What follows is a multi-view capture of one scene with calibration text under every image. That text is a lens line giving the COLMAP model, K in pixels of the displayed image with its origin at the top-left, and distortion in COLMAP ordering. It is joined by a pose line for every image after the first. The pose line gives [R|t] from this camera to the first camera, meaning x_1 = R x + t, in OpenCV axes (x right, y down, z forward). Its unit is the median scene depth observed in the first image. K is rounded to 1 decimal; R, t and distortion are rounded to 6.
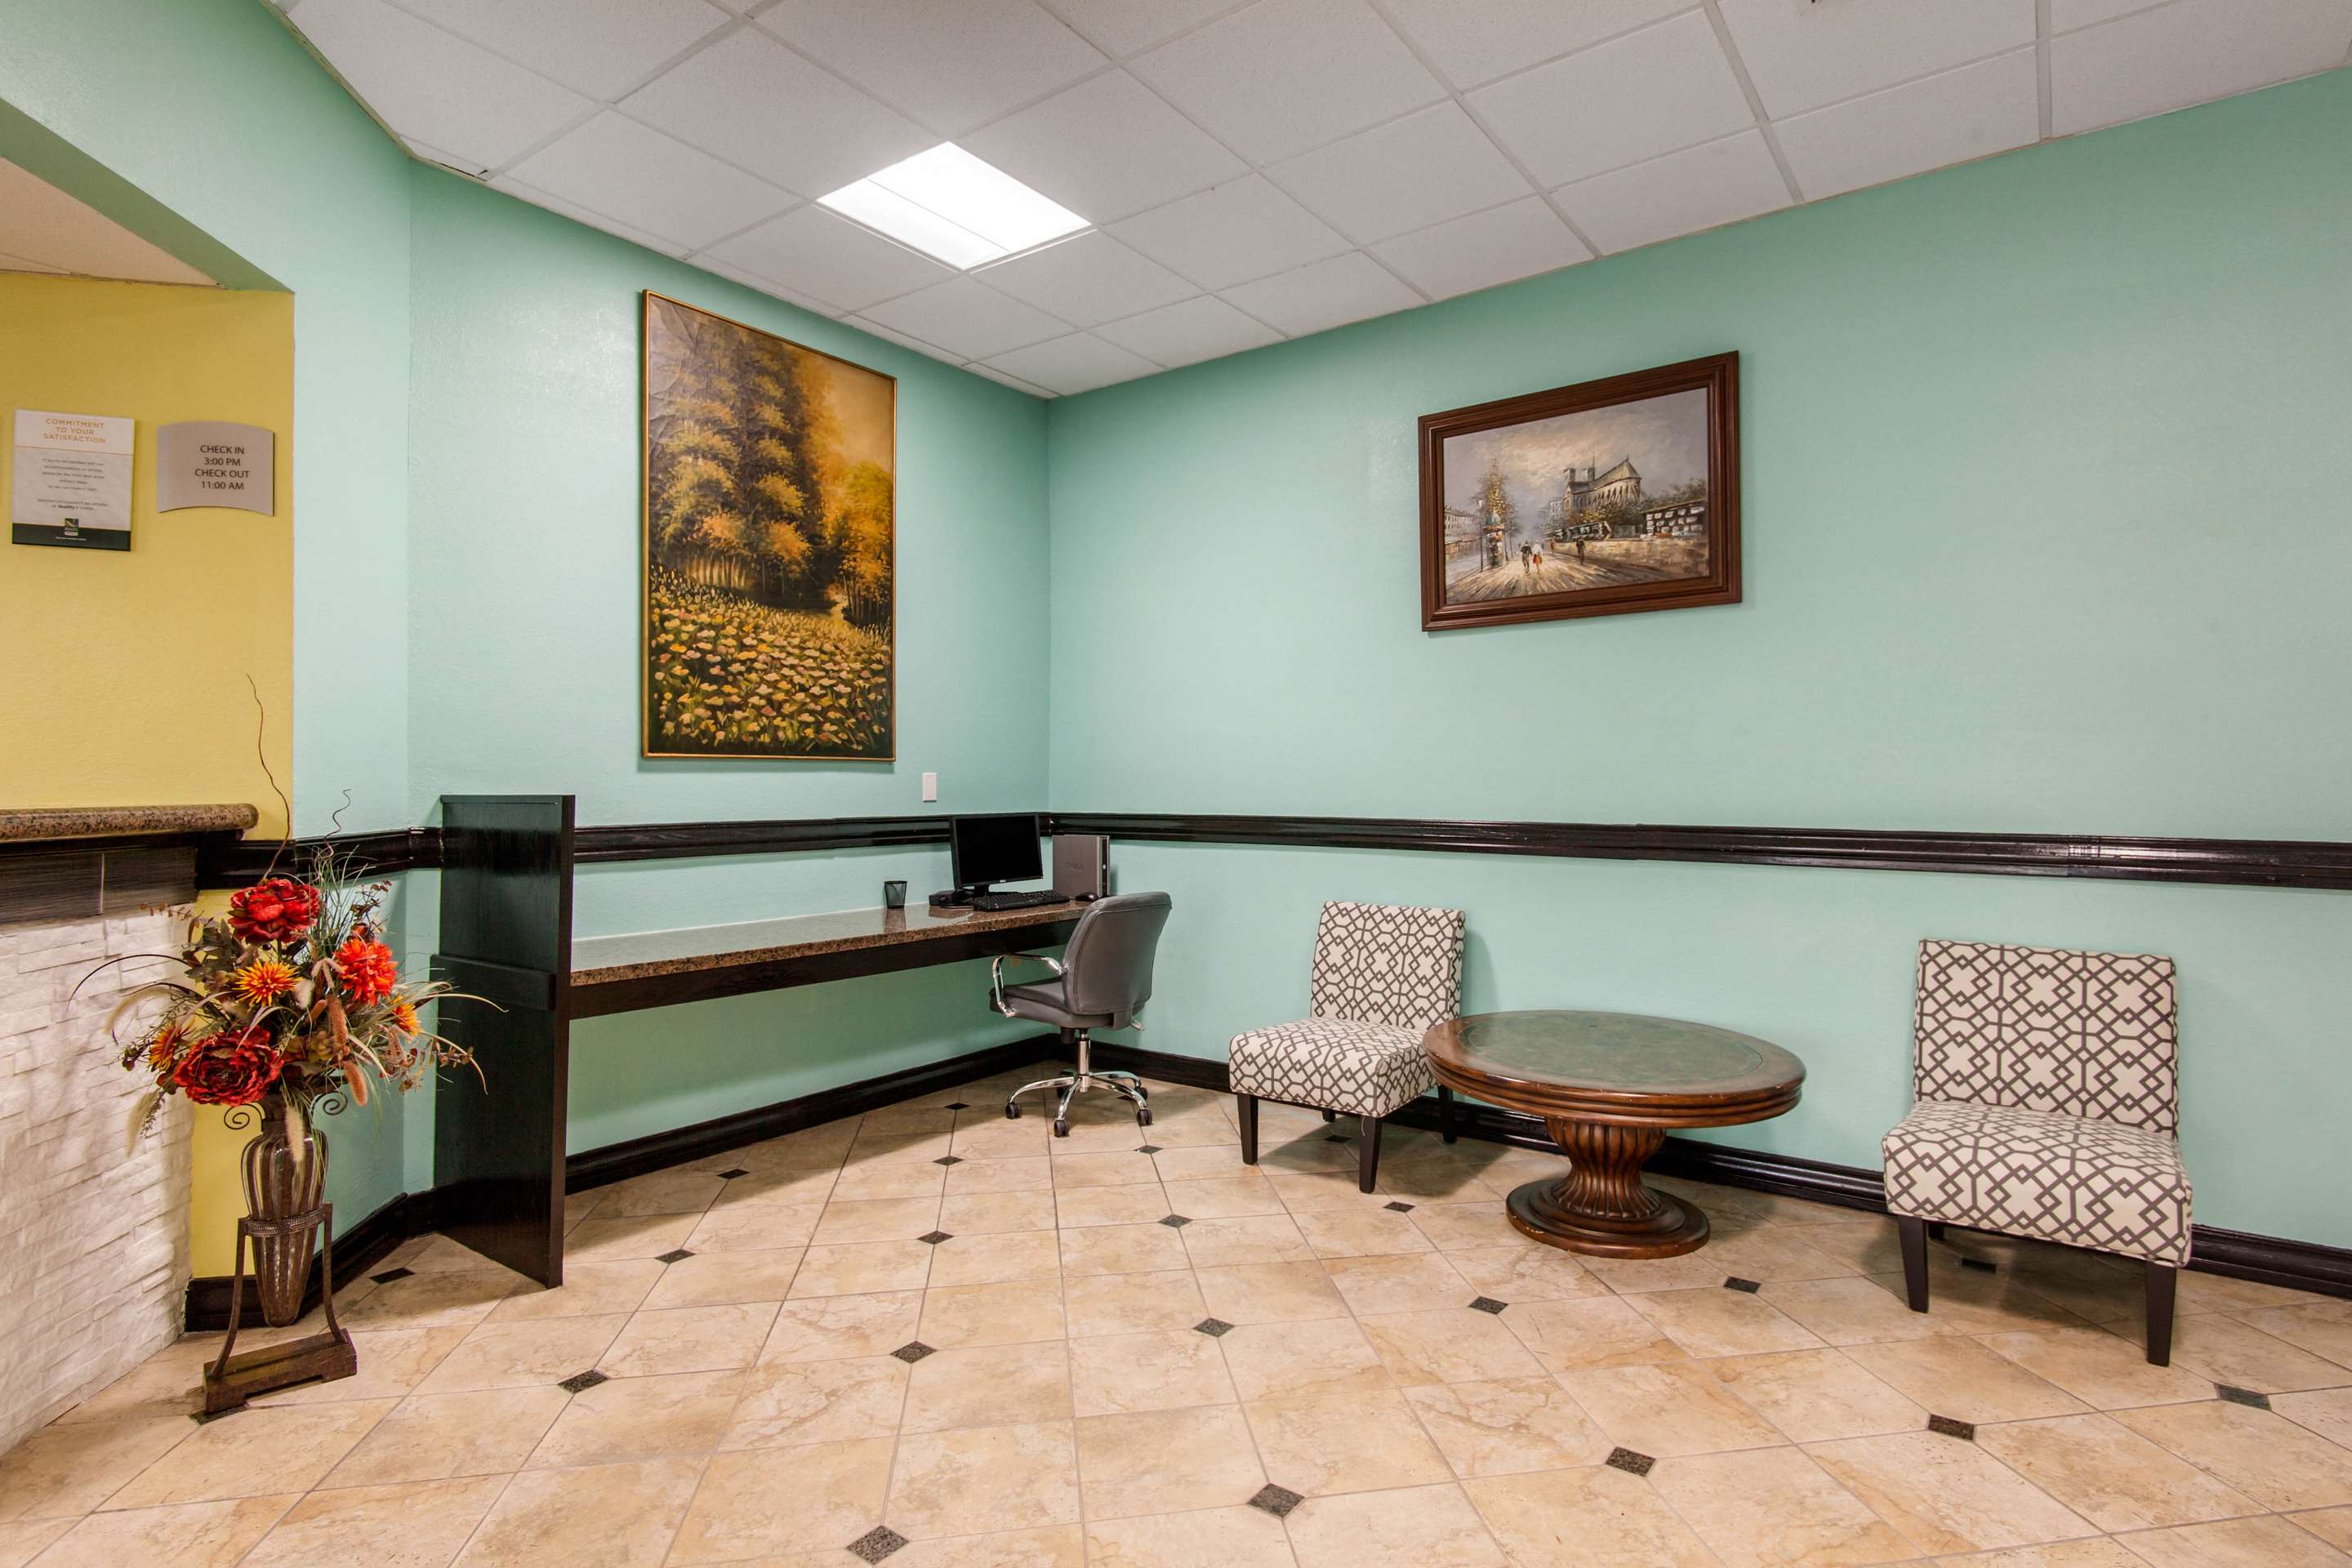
lens RADIAL K [[1197.6, 0, 1171.7], [0, 1197.6, 777.7], [0, 0, 1]] dist [-0.001319, -0.000167]
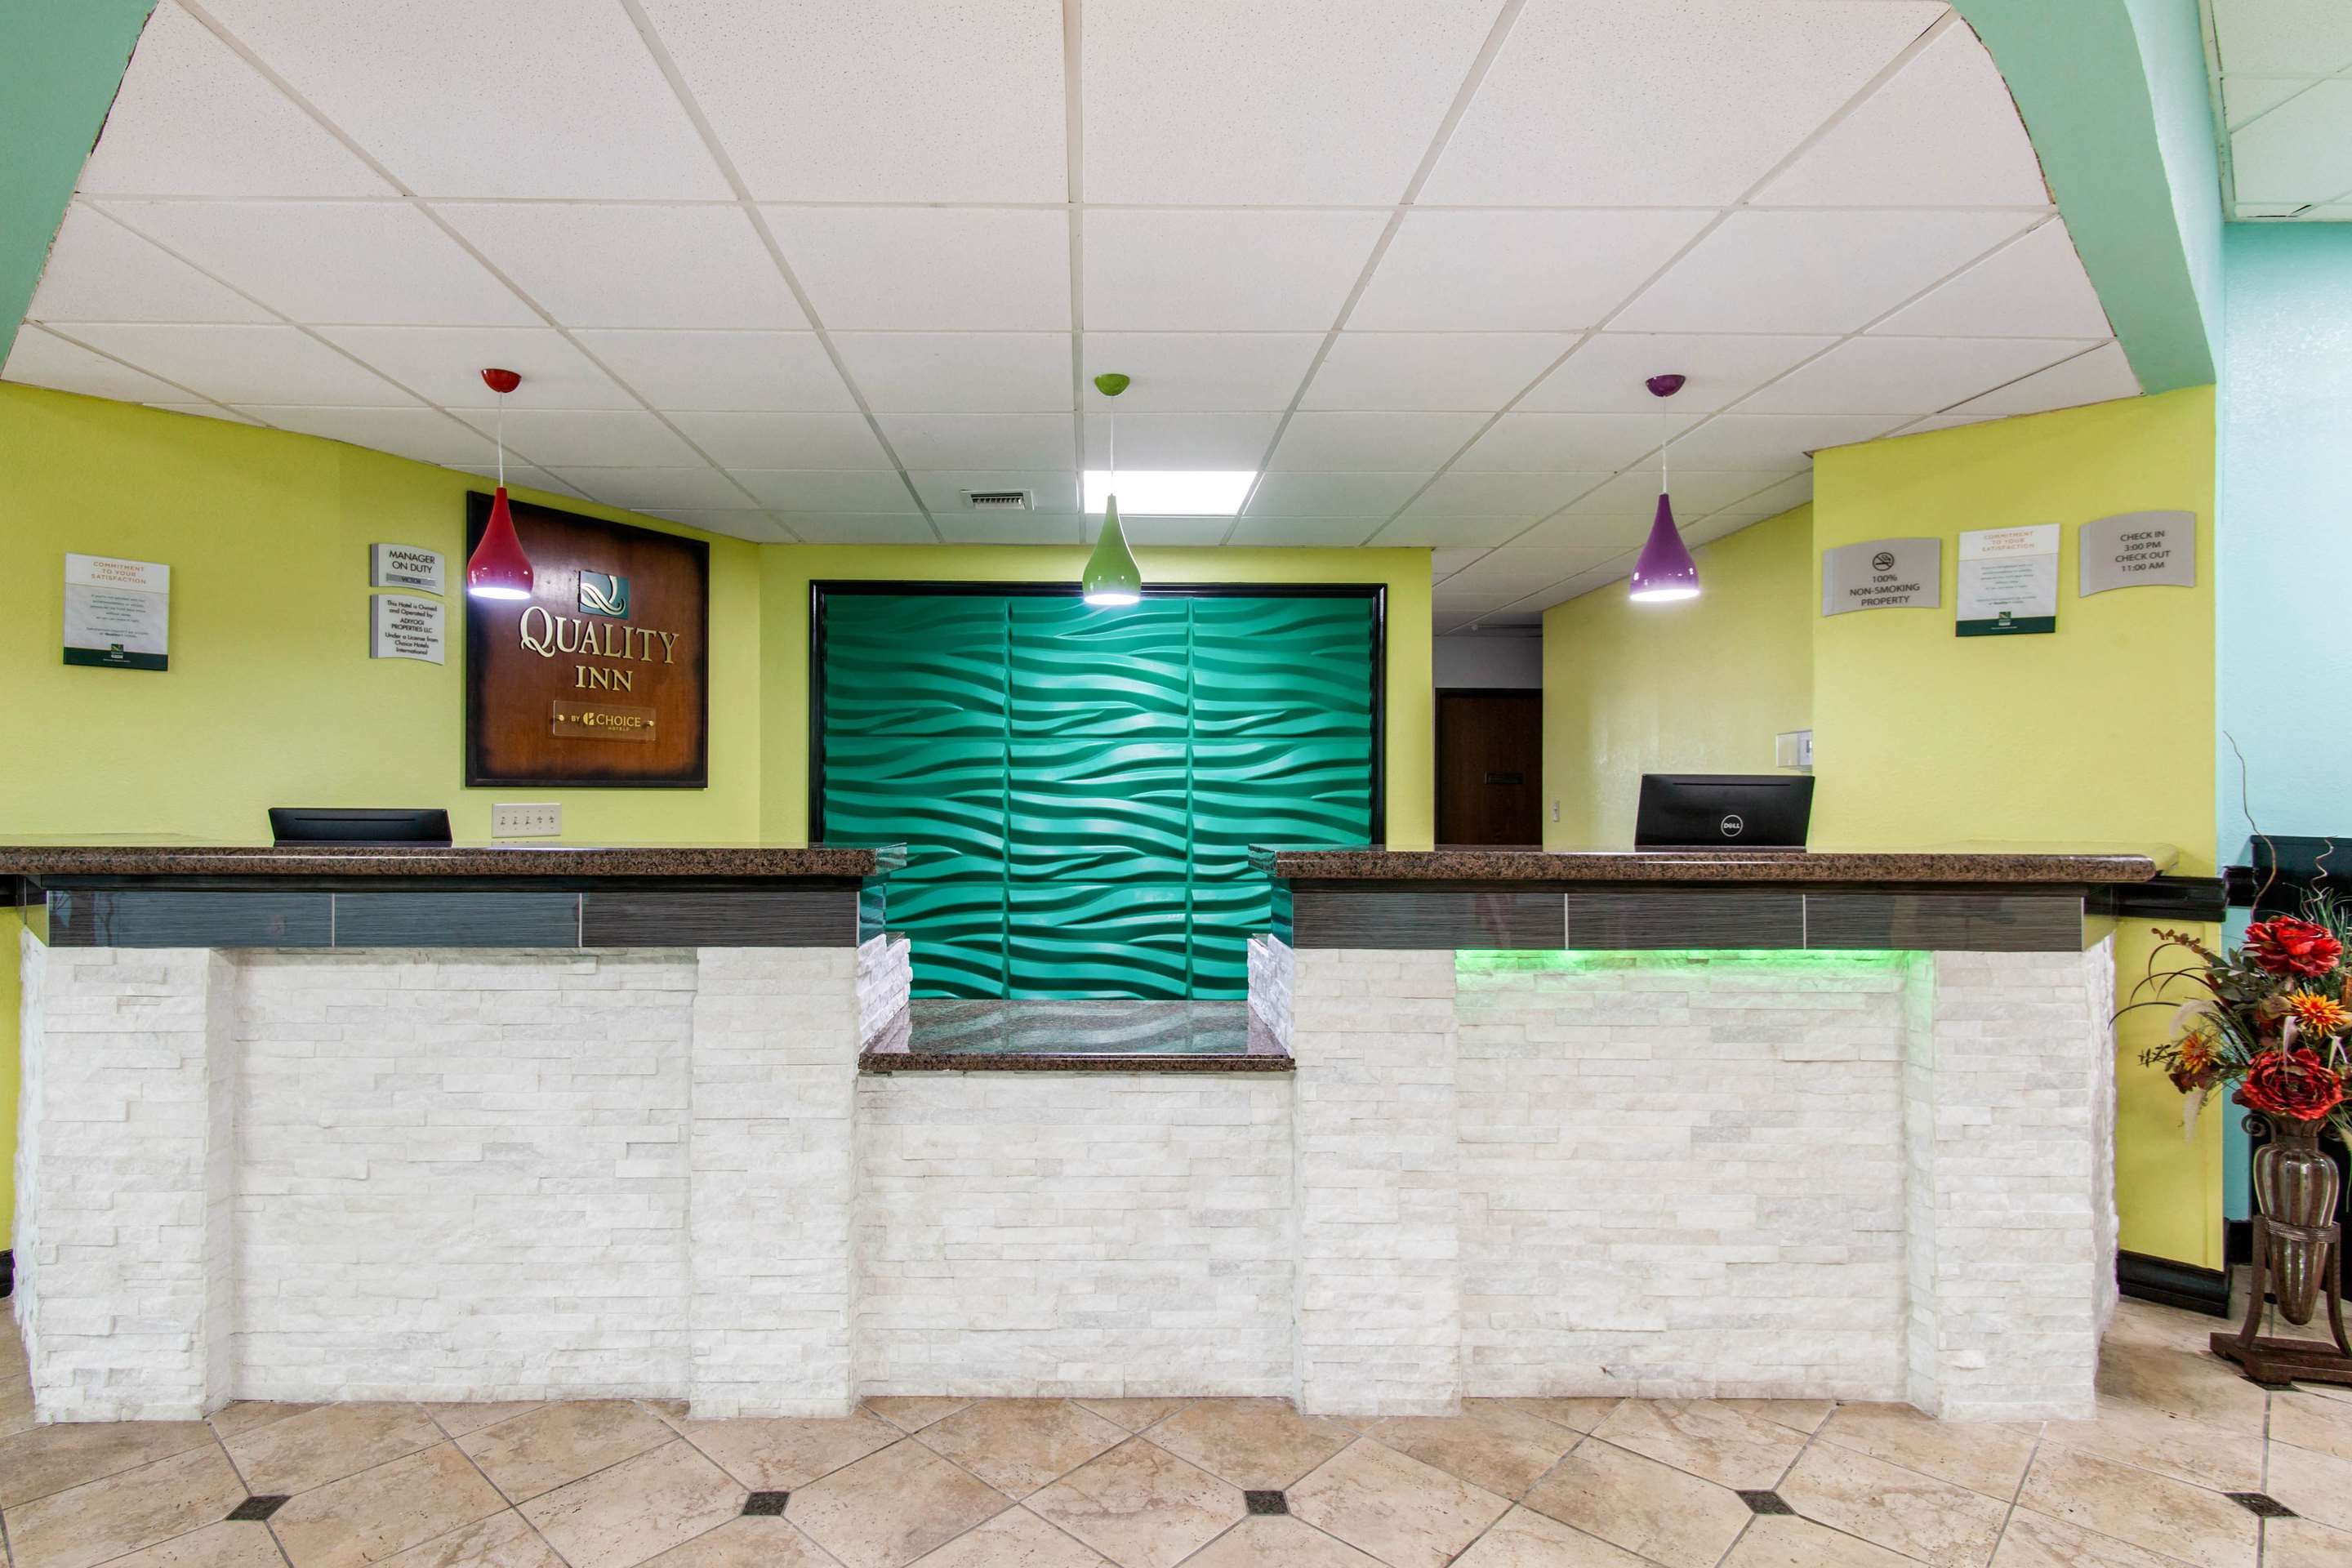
lens RADIAL K [[1197.6, 0, 1170.3], [0, 1197.6, 790.3], [0, 0, 1]] dist [-0.001319, -0.000167]
pose [[0.595617, -0.002156, -0.803266, -0.338685], [-0.000210, 0.999996, -0.002839, -0.020550], [0.803269, 0.001860, 0.595614, -0.346536]]
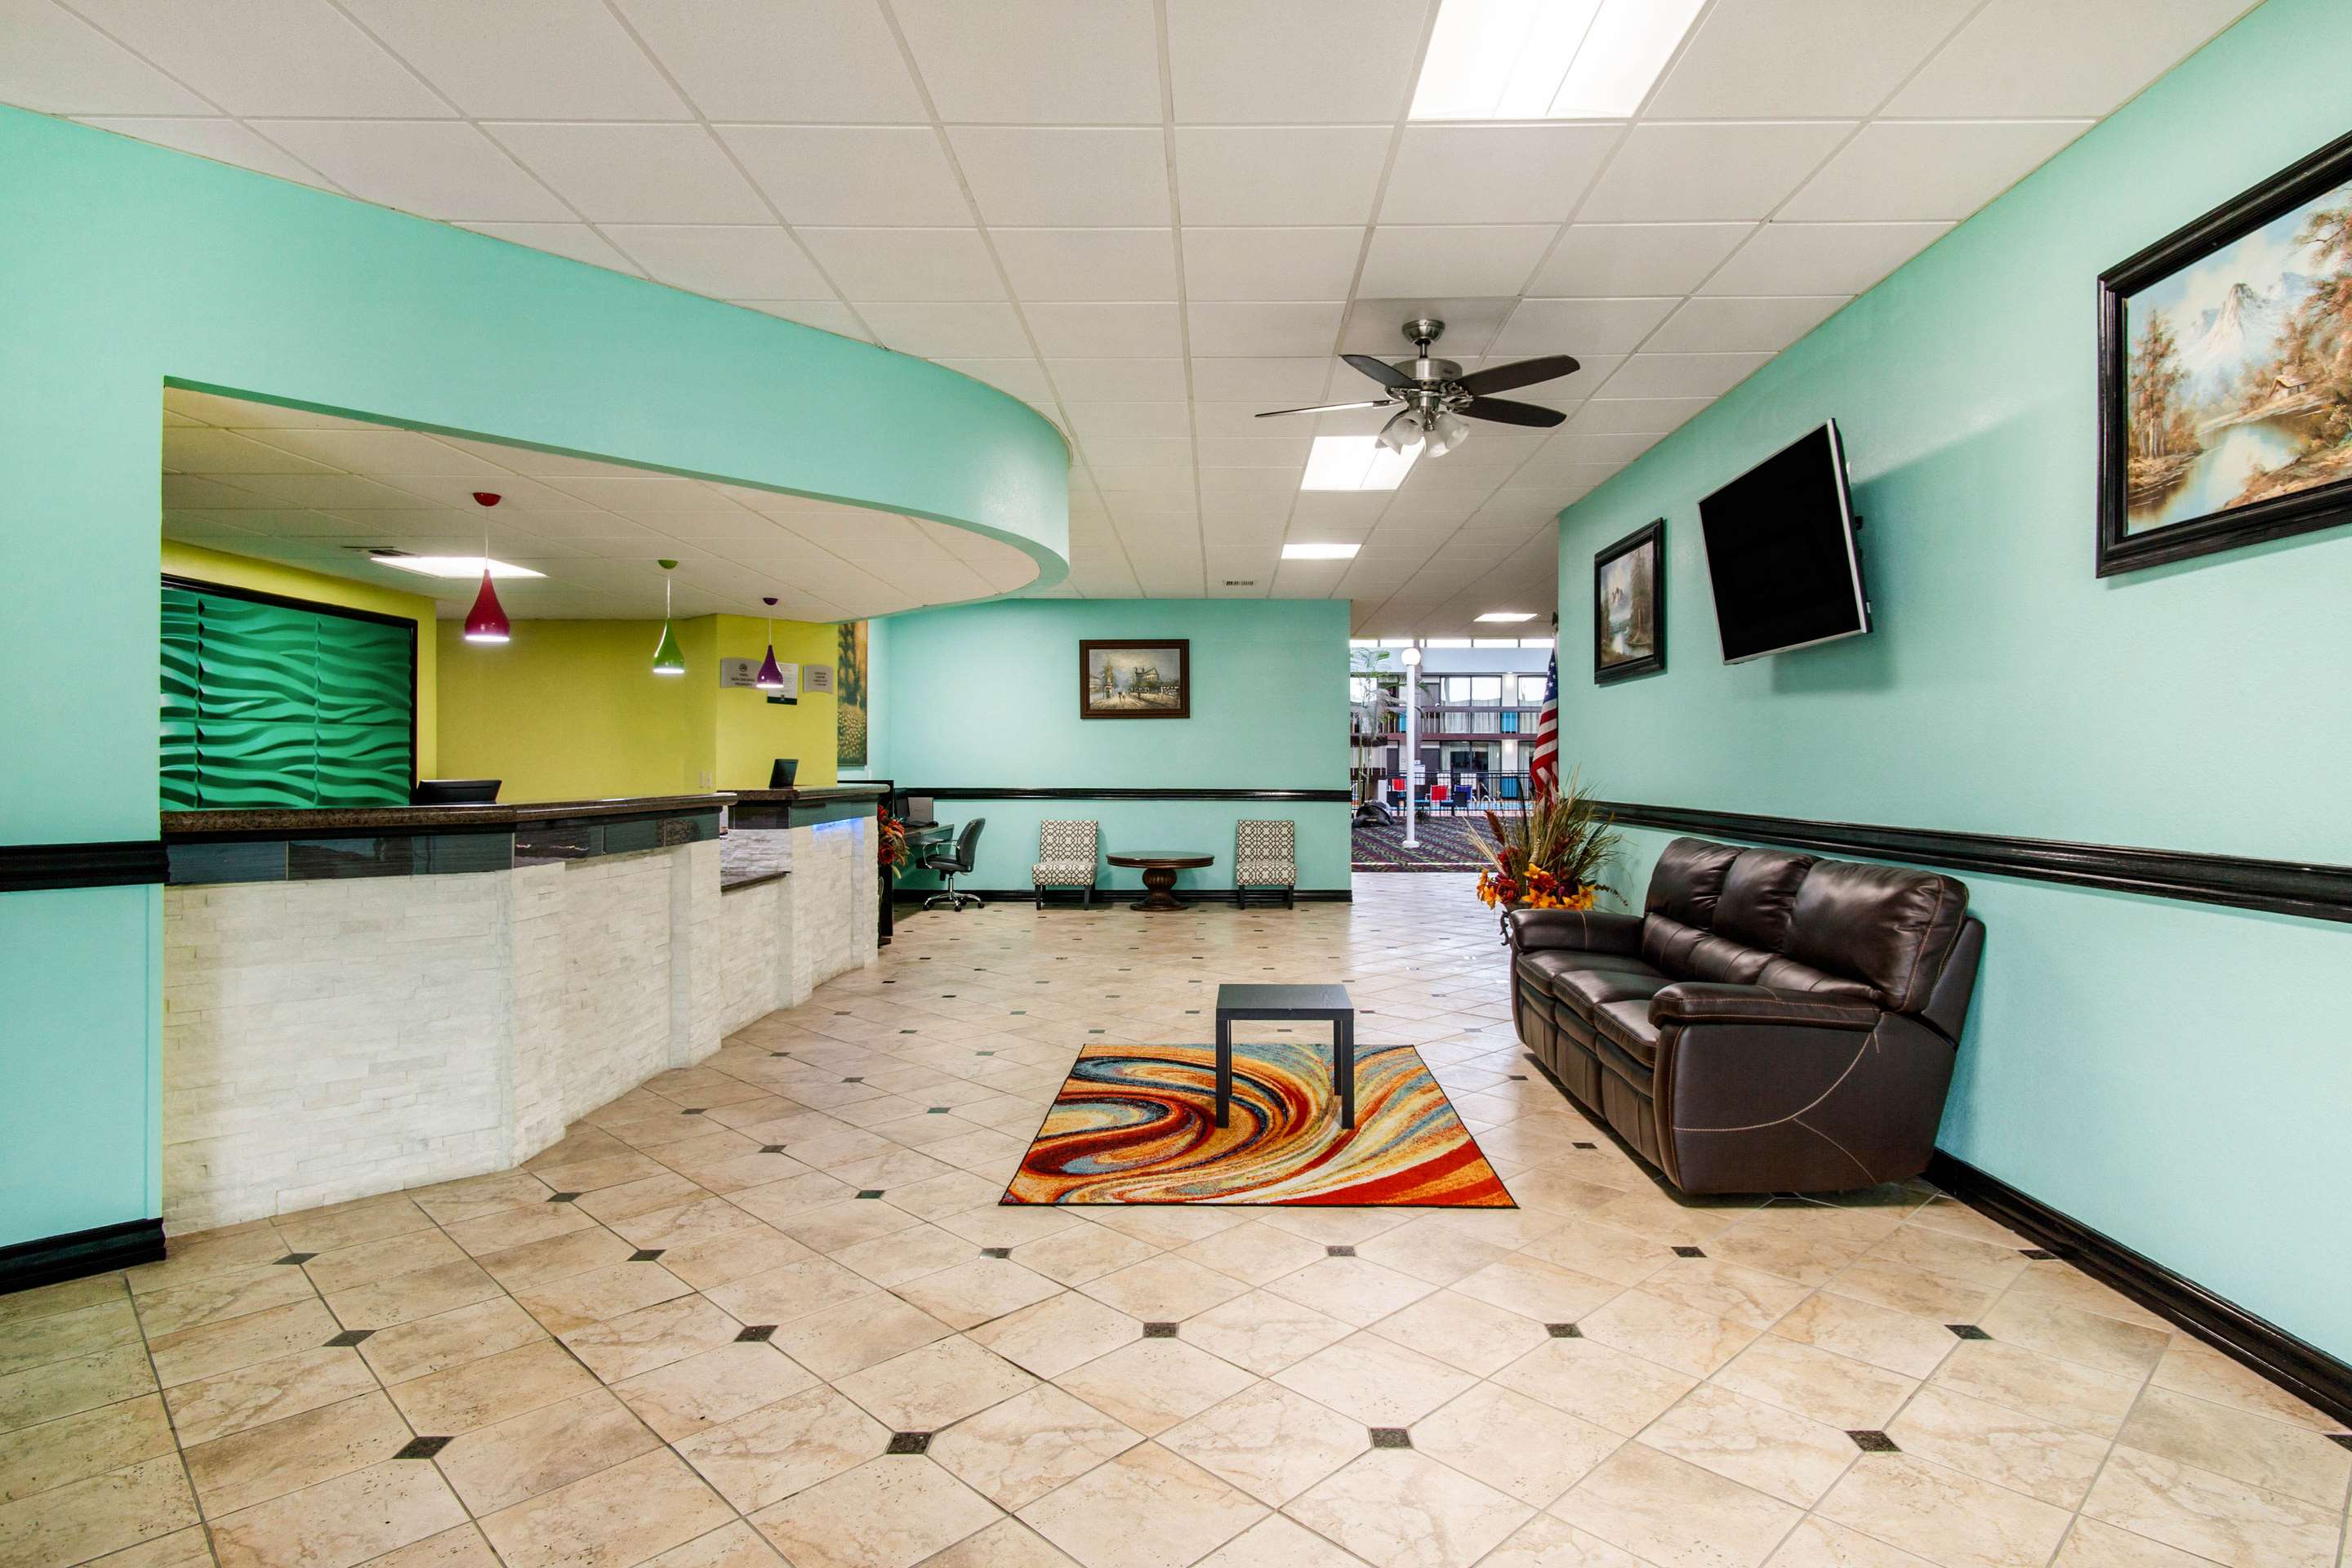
lens RADIAL K [[1197.6, 0, 1180.0], [0, 1197.6, 772.9], [0, 0, 1]] dist [-0.001319, -0.000167]
pose [[0.828554, -0.005106, 0.559886, -1.422144], [0.001208, 0.999972, 0.007332, -0.024205], [-0.559908, -0.005398, 0.828537, -1.741445]]
